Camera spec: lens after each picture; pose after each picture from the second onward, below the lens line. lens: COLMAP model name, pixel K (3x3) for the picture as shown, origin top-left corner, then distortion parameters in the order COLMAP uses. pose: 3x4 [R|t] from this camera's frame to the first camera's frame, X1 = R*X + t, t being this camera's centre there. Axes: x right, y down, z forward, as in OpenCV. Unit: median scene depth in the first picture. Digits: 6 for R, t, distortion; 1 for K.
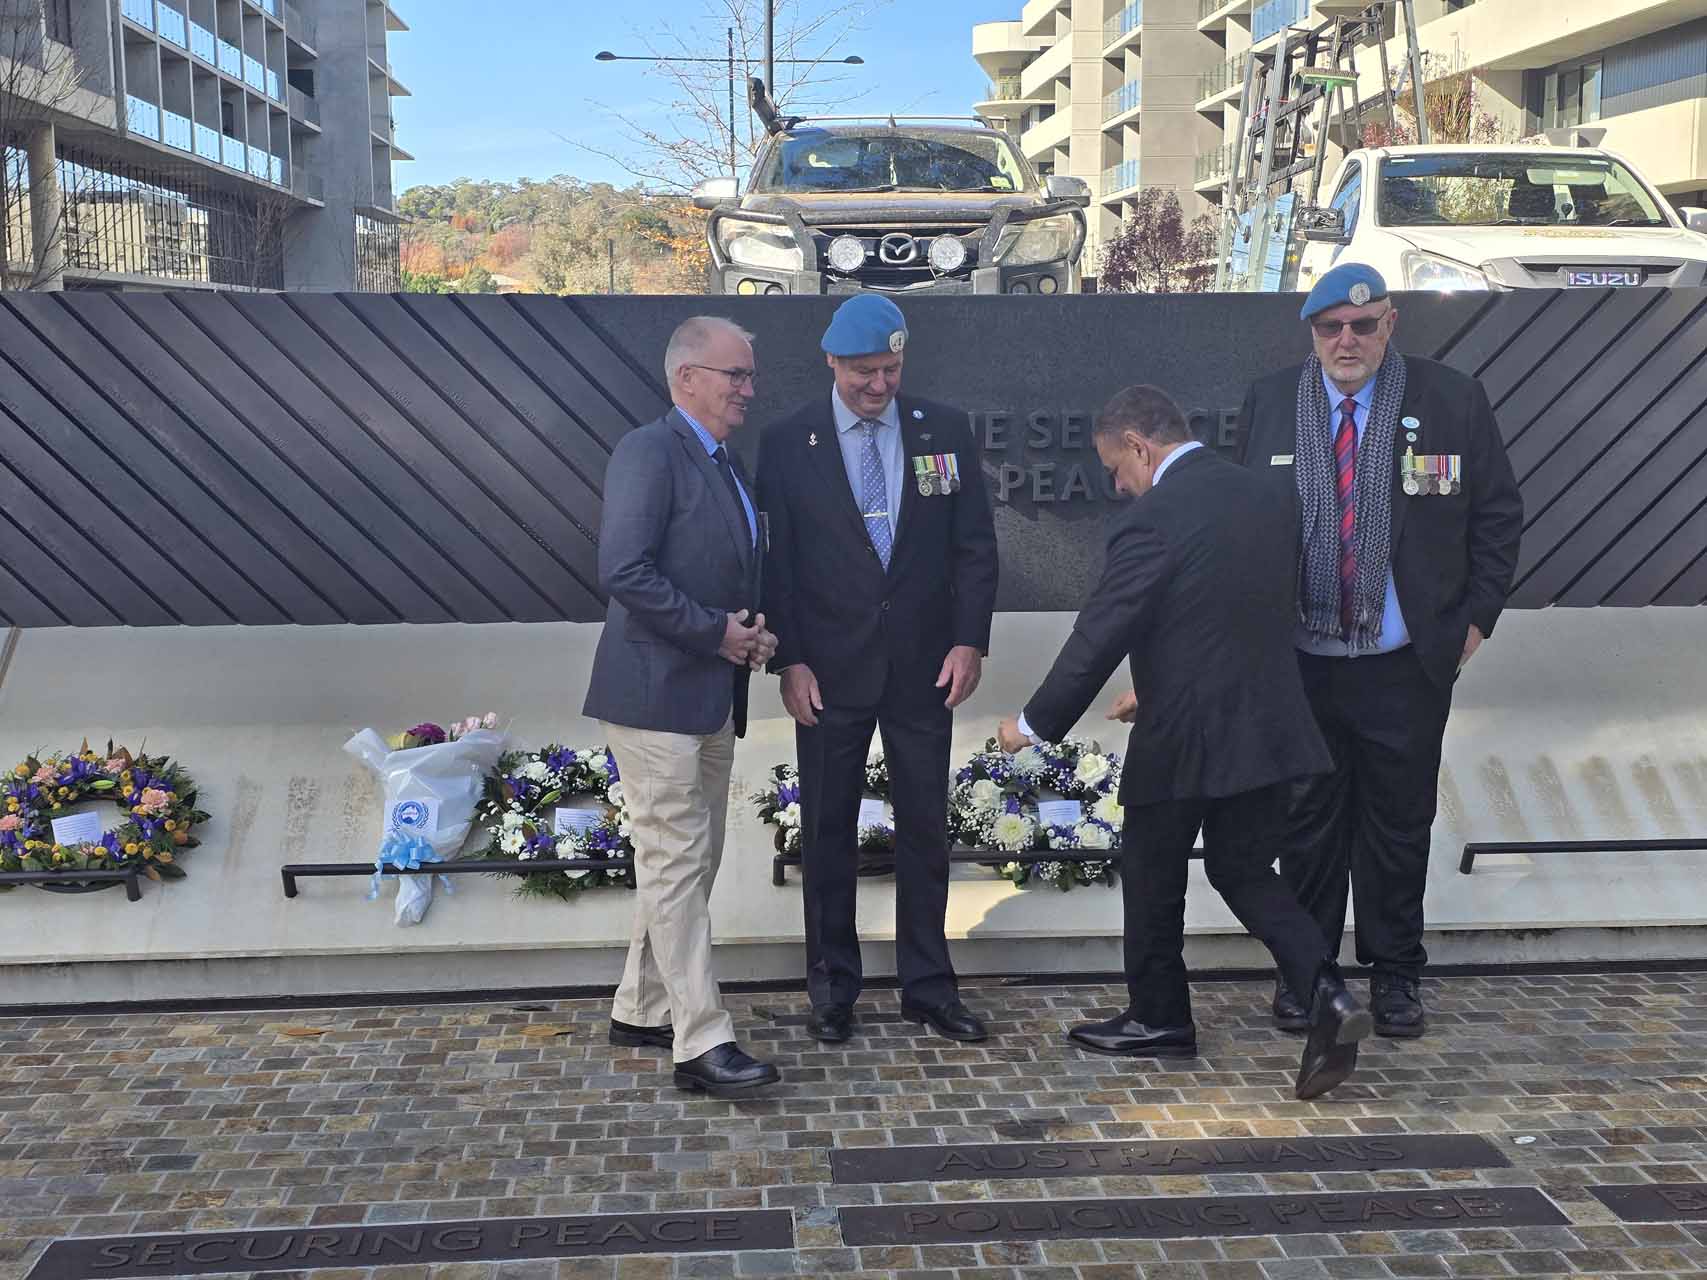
lens RADIAL K [[2341.7, 0, 854.0], [0, 2341.7, 661.9], [0, 0, 1]] dist [0.039240, 0.000000]
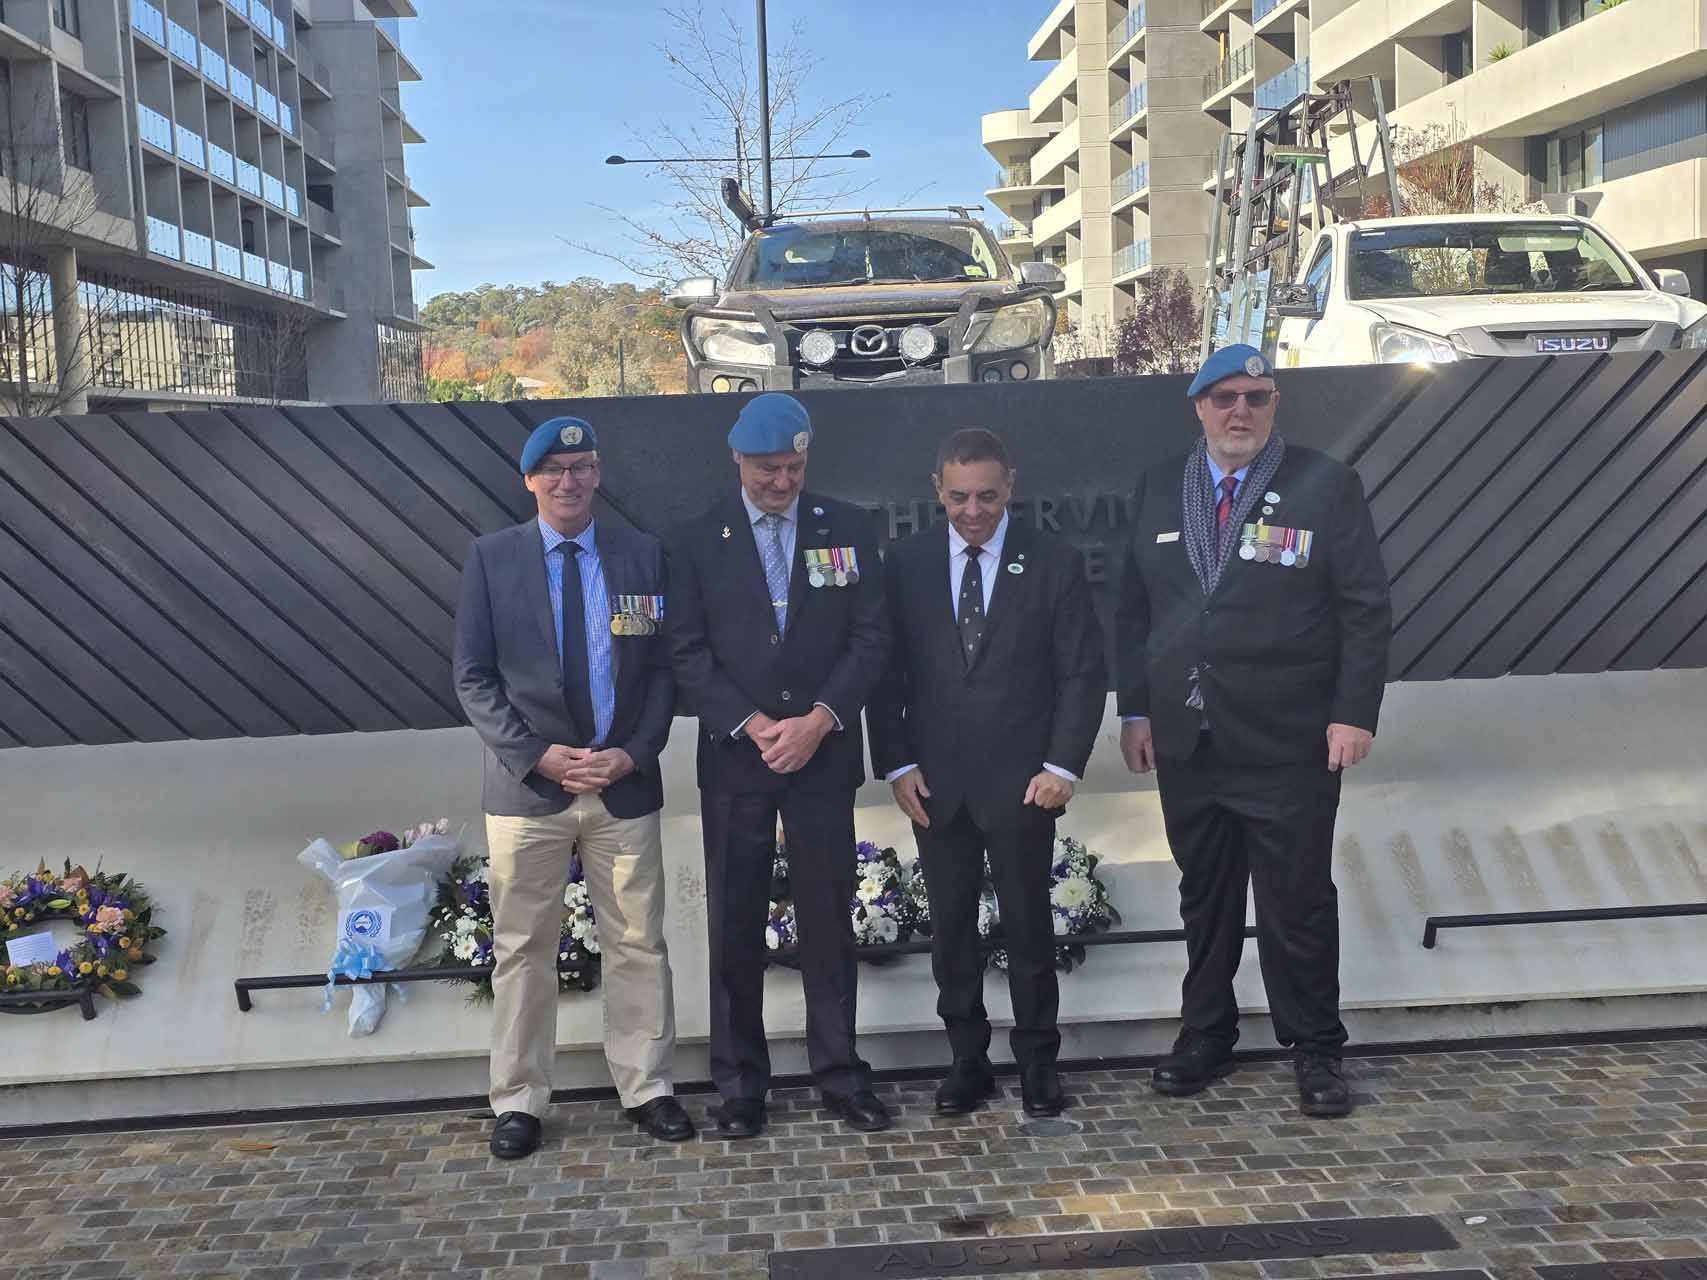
lens RADIAL K [[2341.7, 0, 846.4], [0, 2341.7, 640.0], [0, 0, 1]] dist [0.039240, 0.000000]
pose [[0.999163, -0.035545, -0.020259, 0.025423], [0.034570, 0.998315, -0.046607, -0.001143], [0.021881, 0.045868, 0.998708, 0.000217]]
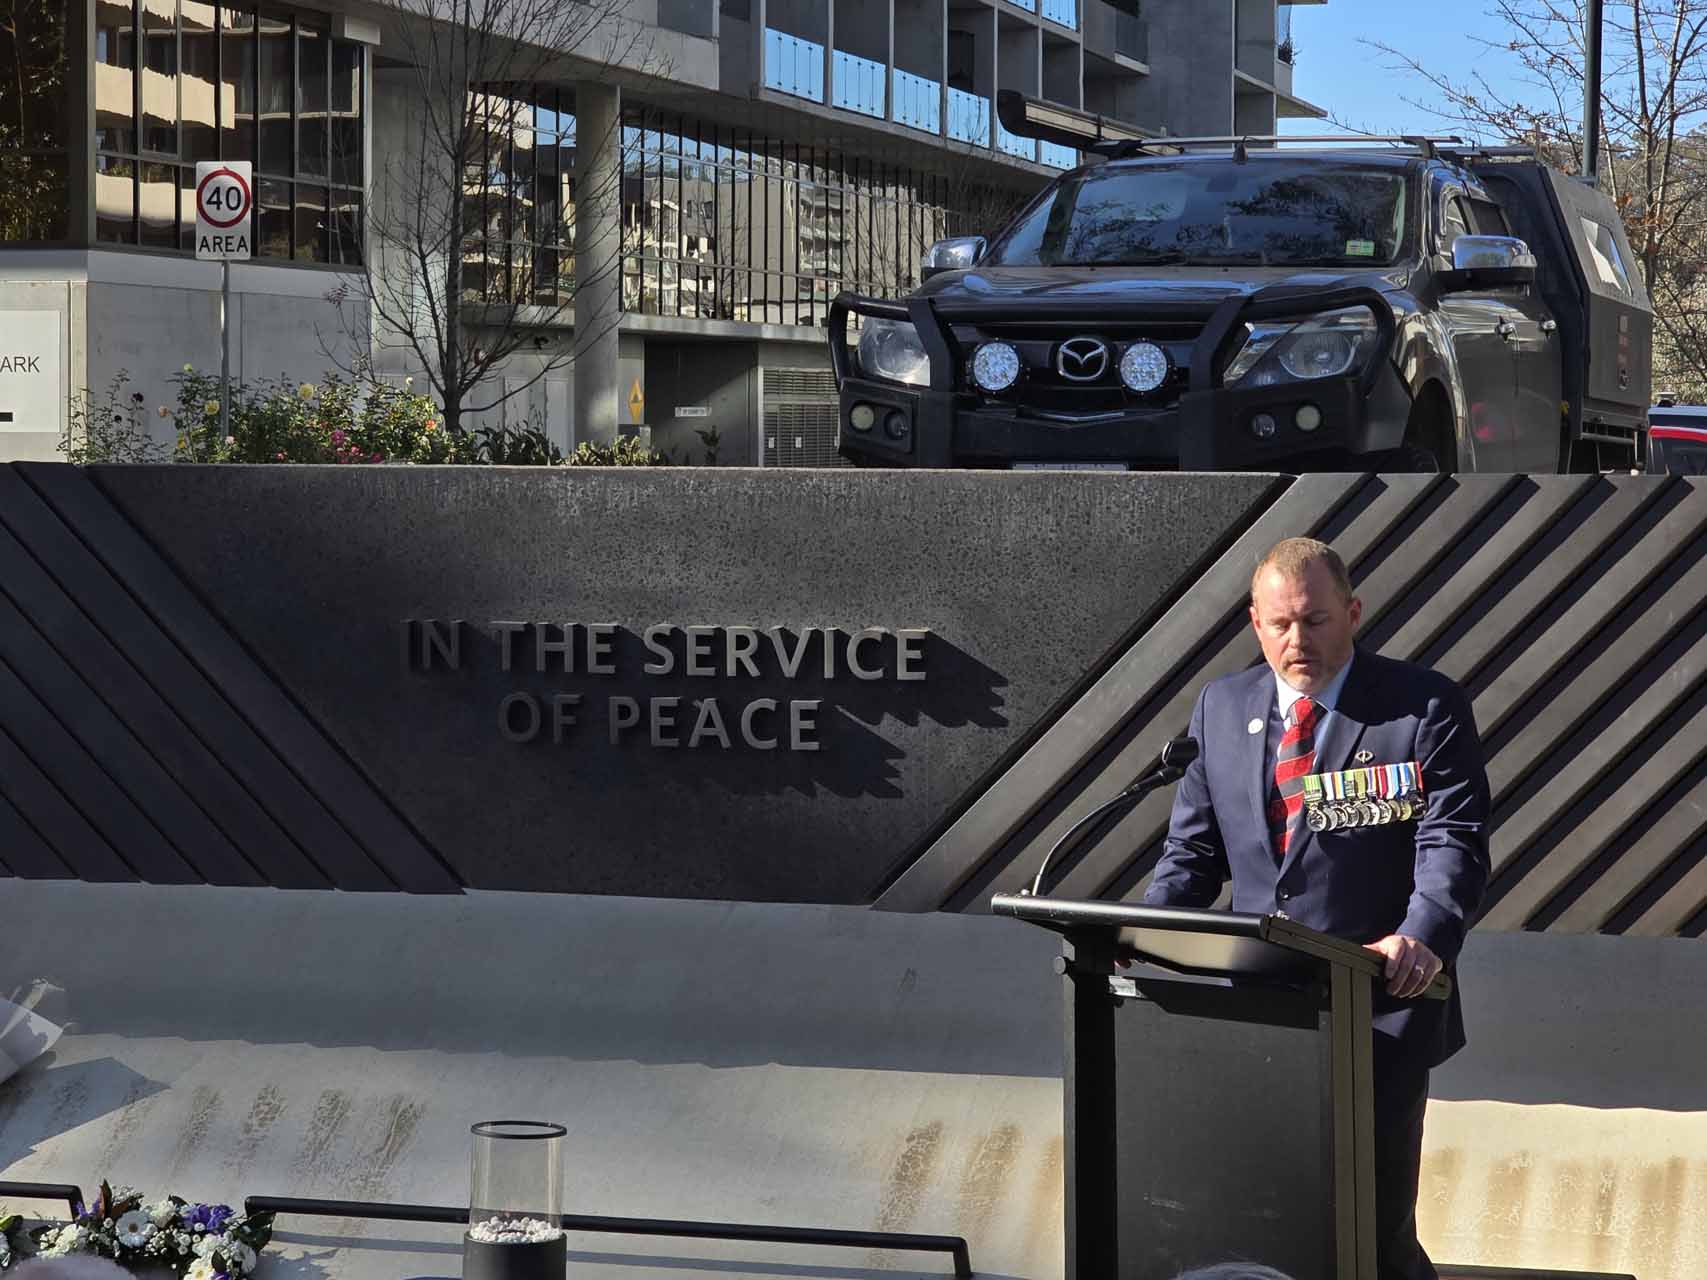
lens RADIAL K [[4584.5, 0, 799.5], [0, 4584.5, 590.4], [0, 0, 1]] dist [-0.161568, 0.000000]
pose [[0.934397, 0.021833, -0.355563, 0.409851], [-0.056538, 0.994558, -0.087506, 0.003726], [0.351717, 0.101868, 0.930547, -0.211994]]
